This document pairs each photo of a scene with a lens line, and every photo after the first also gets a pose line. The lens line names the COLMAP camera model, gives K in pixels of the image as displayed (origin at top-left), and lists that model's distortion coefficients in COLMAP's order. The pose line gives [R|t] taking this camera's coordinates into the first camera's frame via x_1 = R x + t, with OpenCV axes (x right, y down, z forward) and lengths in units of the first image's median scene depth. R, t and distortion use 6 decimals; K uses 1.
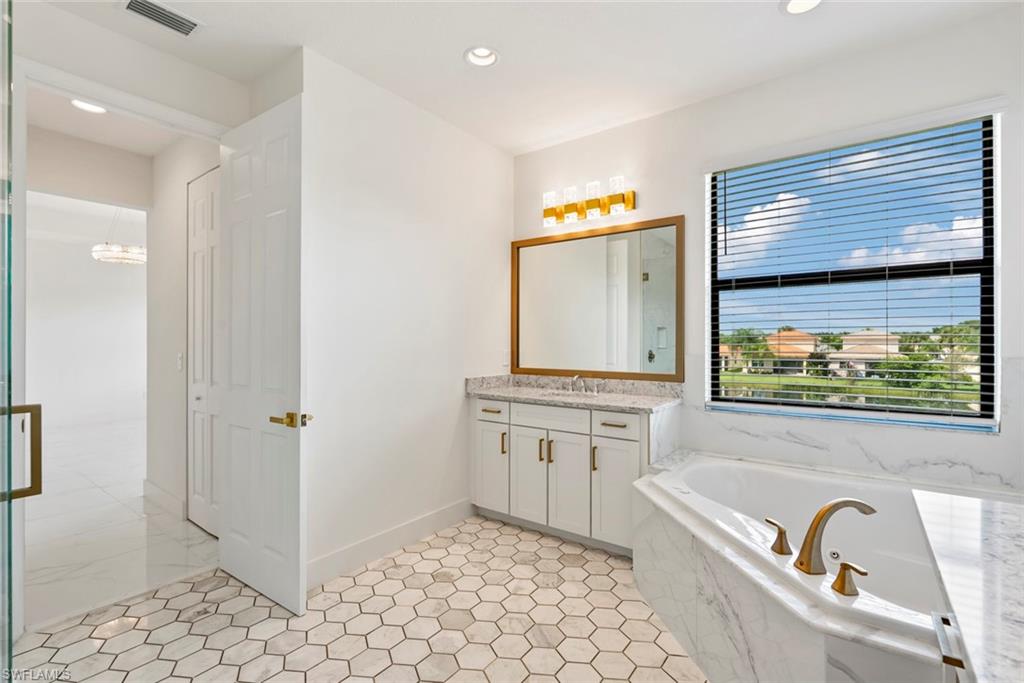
lens RADIAL K [[473.5, 0, 512.2], [0, 473.5, 333.5], [0, 0, 1]] dist [-0.005555, -0.000101]
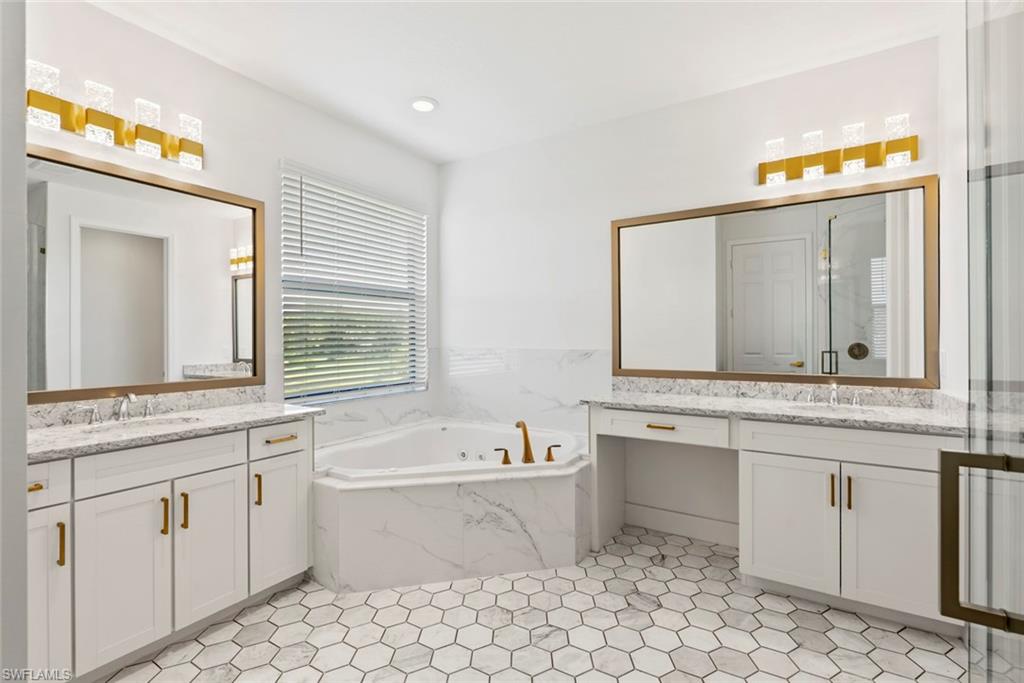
lens RADIAL K [[473.5, 0, 511.2], [0, 473.5, 337.1], [0, 0, 1]] dist [-0.005555, -0.000101]
pose [[-0.084030, 0.001897, 0.996461, -0.625266], [-0.002114, 0.999996, -0.002082, 0.014798], [-0.996461, -0.002281, -0.084025, 0.644391]]
